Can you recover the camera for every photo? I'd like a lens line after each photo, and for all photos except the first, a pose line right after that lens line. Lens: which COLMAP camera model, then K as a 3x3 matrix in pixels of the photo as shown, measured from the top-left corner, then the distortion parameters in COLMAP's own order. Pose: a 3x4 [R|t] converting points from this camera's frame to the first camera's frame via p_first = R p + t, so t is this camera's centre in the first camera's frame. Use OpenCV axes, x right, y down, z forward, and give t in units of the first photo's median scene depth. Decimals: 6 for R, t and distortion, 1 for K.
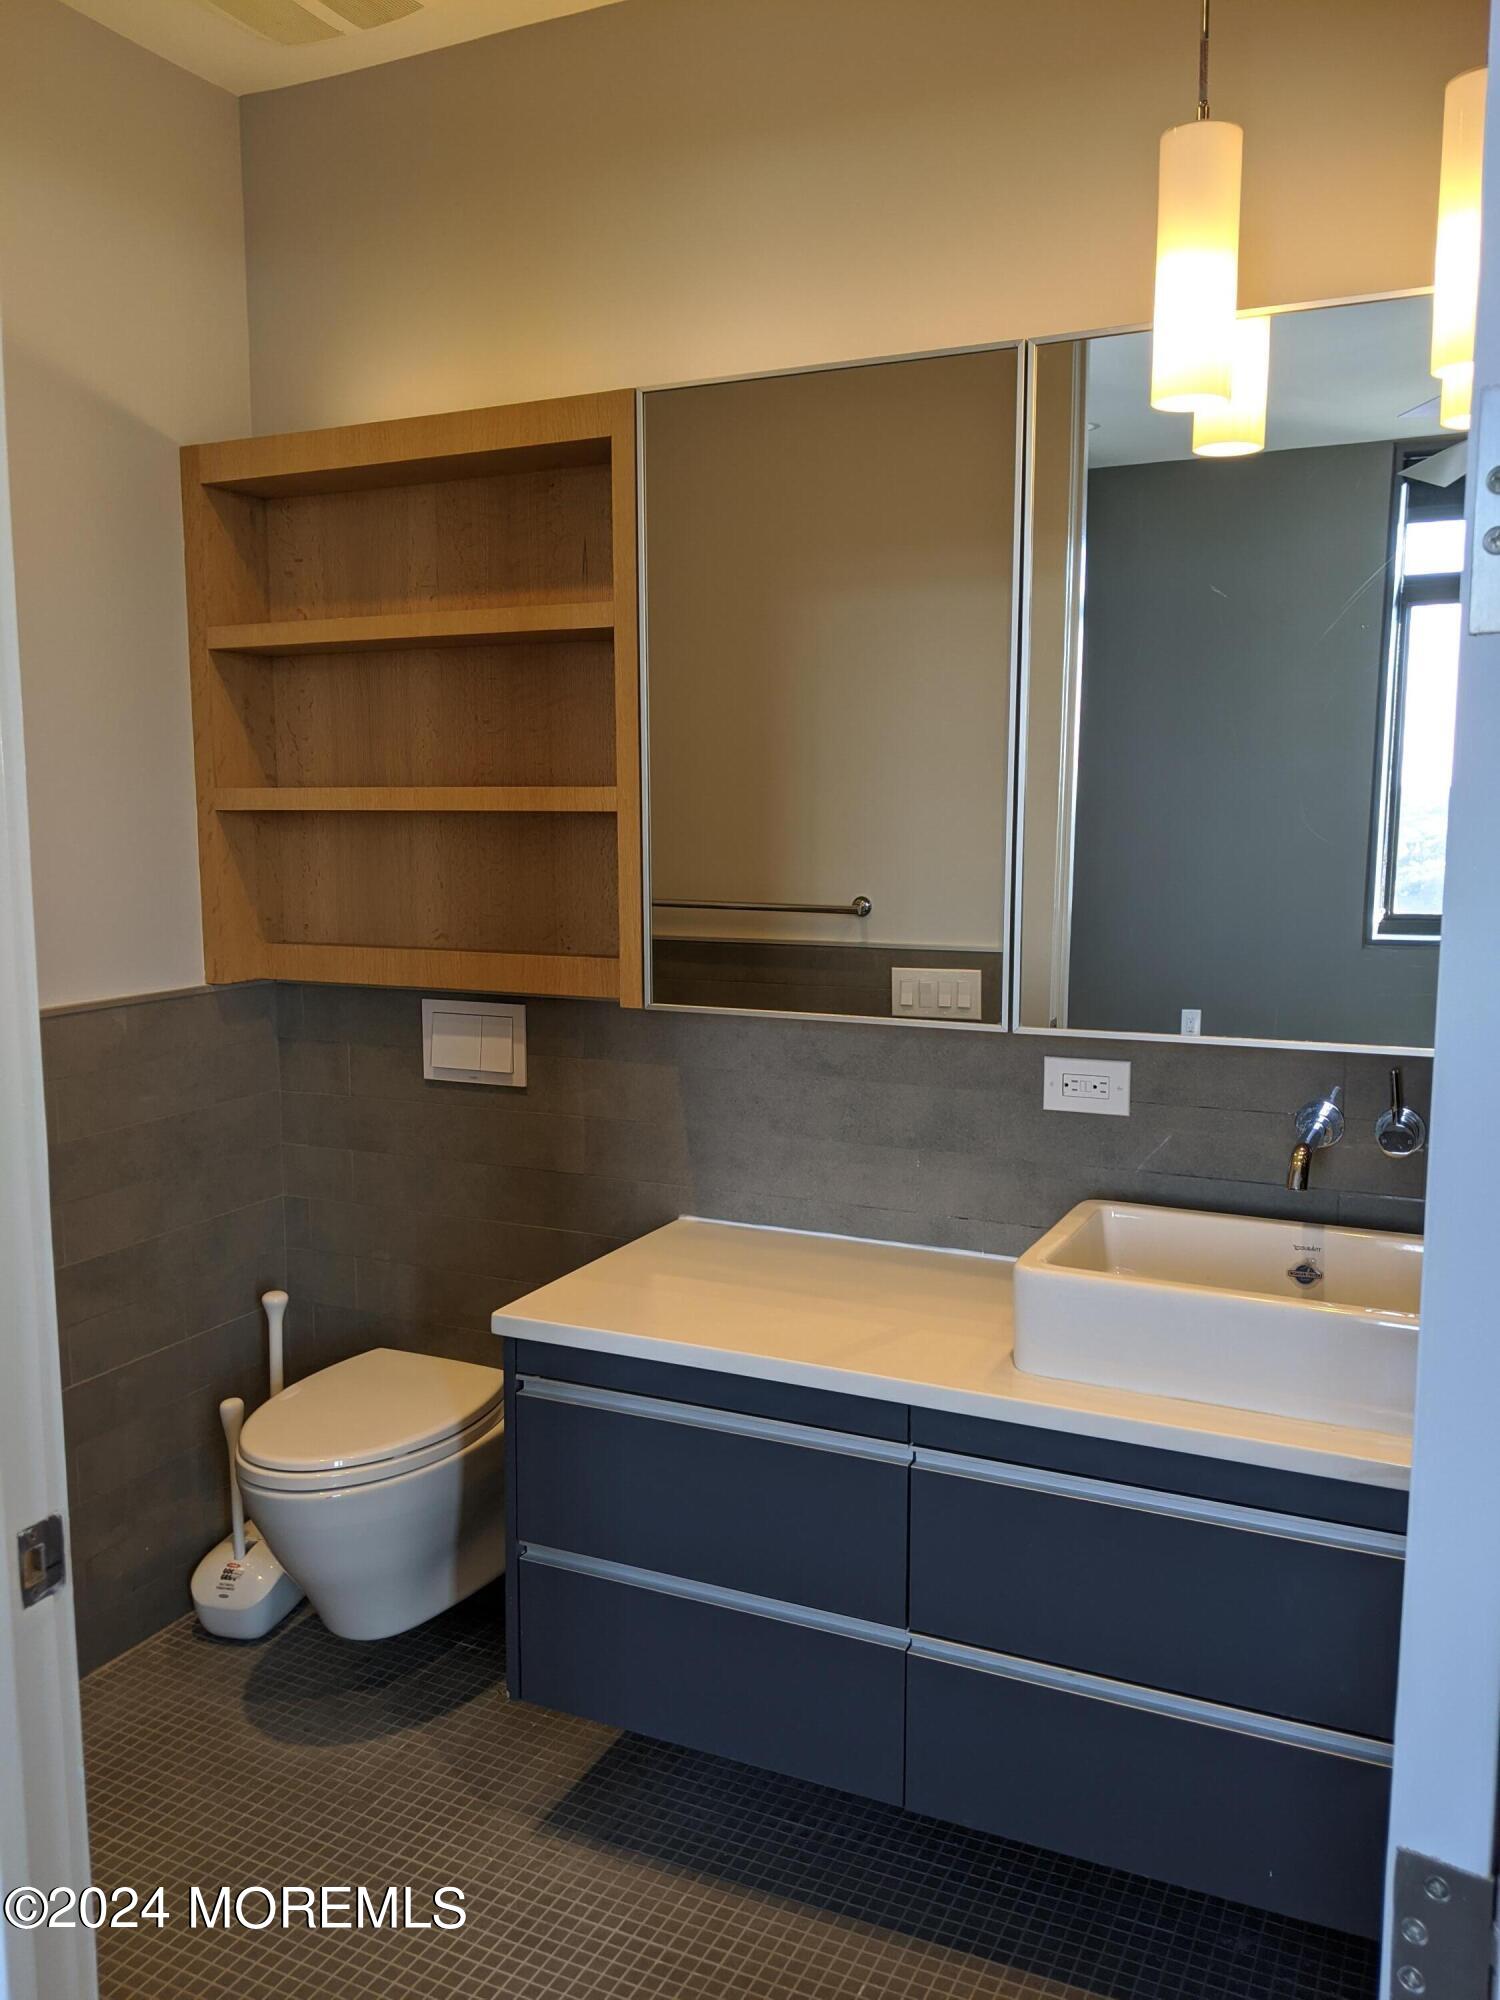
lens RADIAL K [[1578.1, 0, 749.9], [0, 1578.1, 999.9], [0, 0, 1]] dist [0.063323, -0.106098]
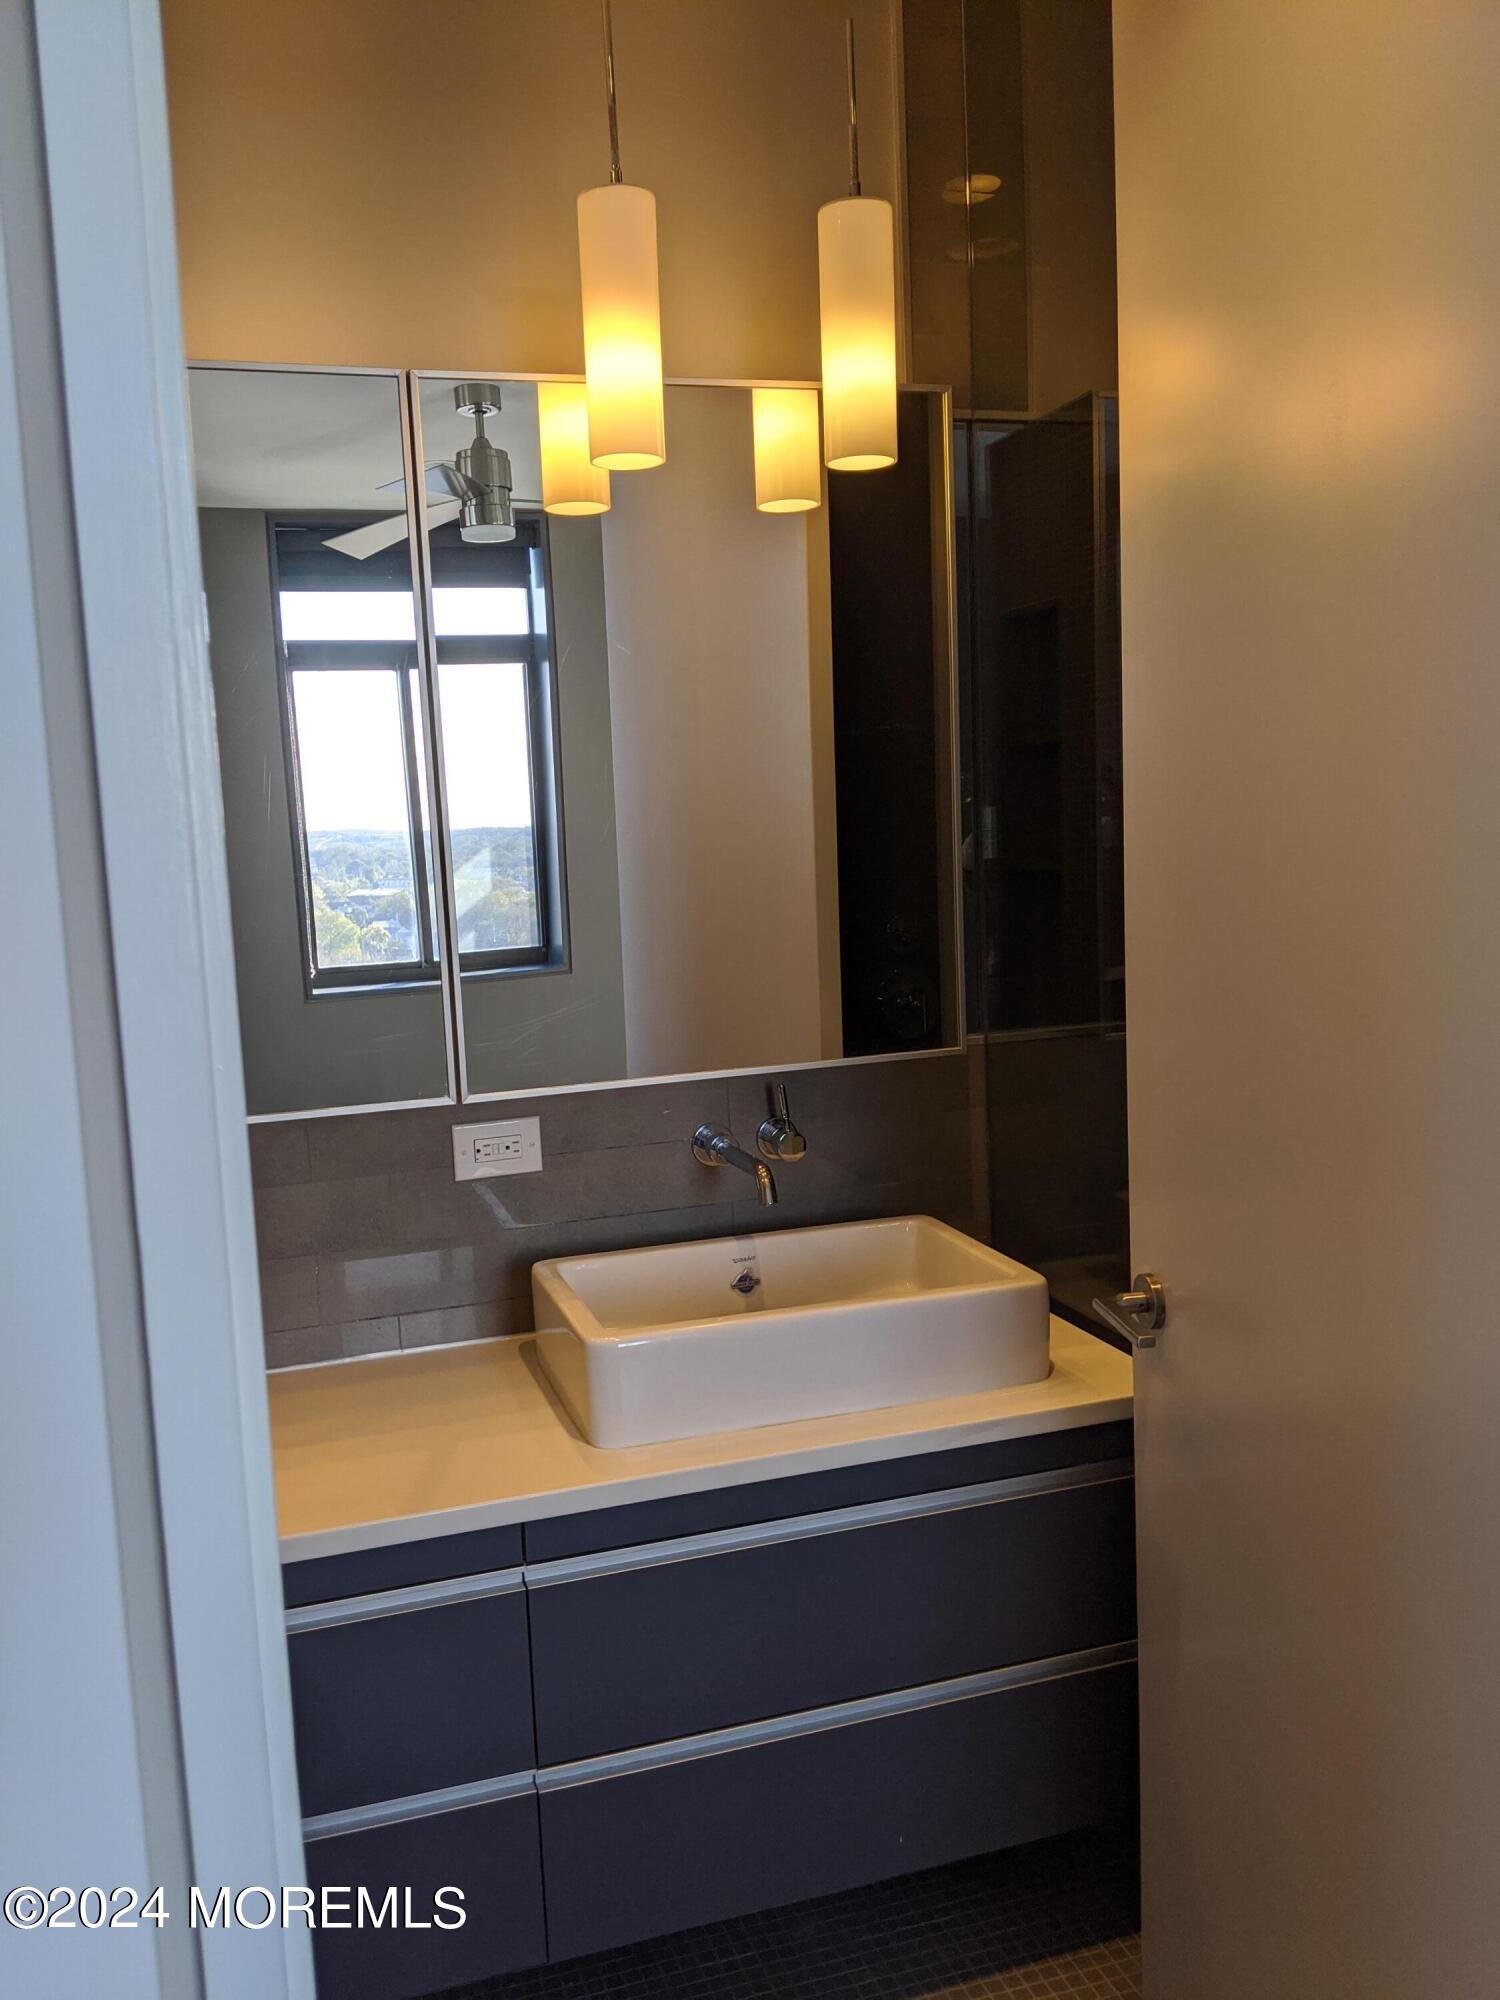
lens RADIAL K [[1578.1, 0, 749.4], [0, 1578.1, 1003.6], [0, 0, 1]] dist [0.063323, -0.106098]
pose [[0.717128, -0.104234, 0.689103, -0.362037], [0.129350, 0.991480, 0.015361, -0.030432], [-0.684833, 0.078120, 0.724501, 0.210377]]
